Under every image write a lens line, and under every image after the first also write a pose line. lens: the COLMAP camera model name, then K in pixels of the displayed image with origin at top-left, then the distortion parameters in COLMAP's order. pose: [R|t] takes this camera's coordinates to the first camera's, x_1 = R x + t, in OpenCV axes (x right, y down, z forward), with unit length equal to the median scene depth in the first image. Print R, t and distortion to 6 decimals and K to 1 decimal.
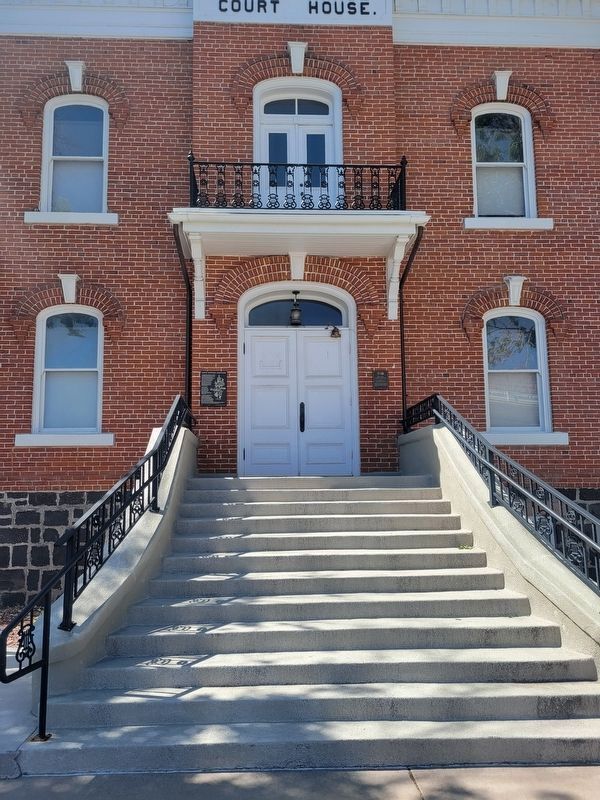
lens RADIAL K [[610.8, 0, 299.3], [0, 610.8, 400.3], [0, 0, 1]] dist [0.030643, 0.000986]
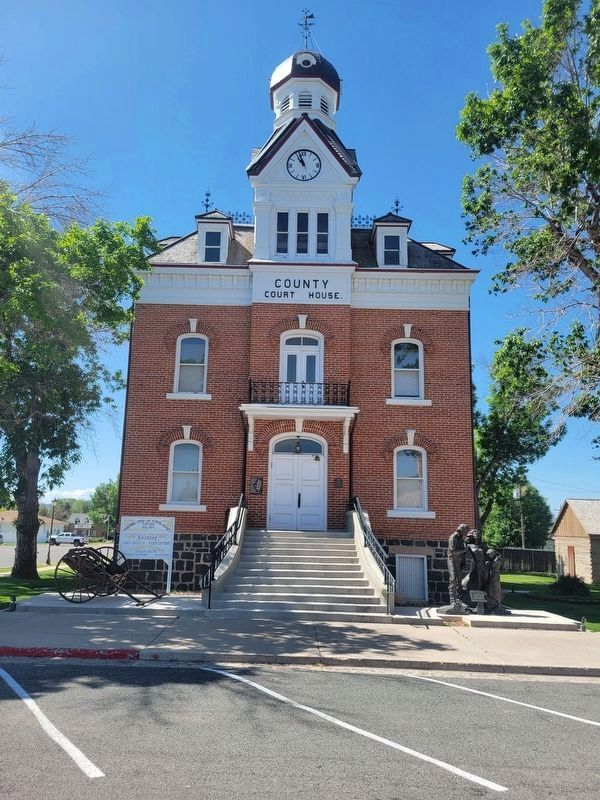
lens RADIAL K [[610.8, 0, 300.6], [0, 610.8, 401.4], [0, 0, 1]] dist [0.030643, 0.000986]
pose [[0.998500, 0.024248, -0.049099, 0.098763], [-0.027228, 0.997770, -0.060947, -0.173054], [0.047512, 0.062192, 0.996933, -1.017217]]
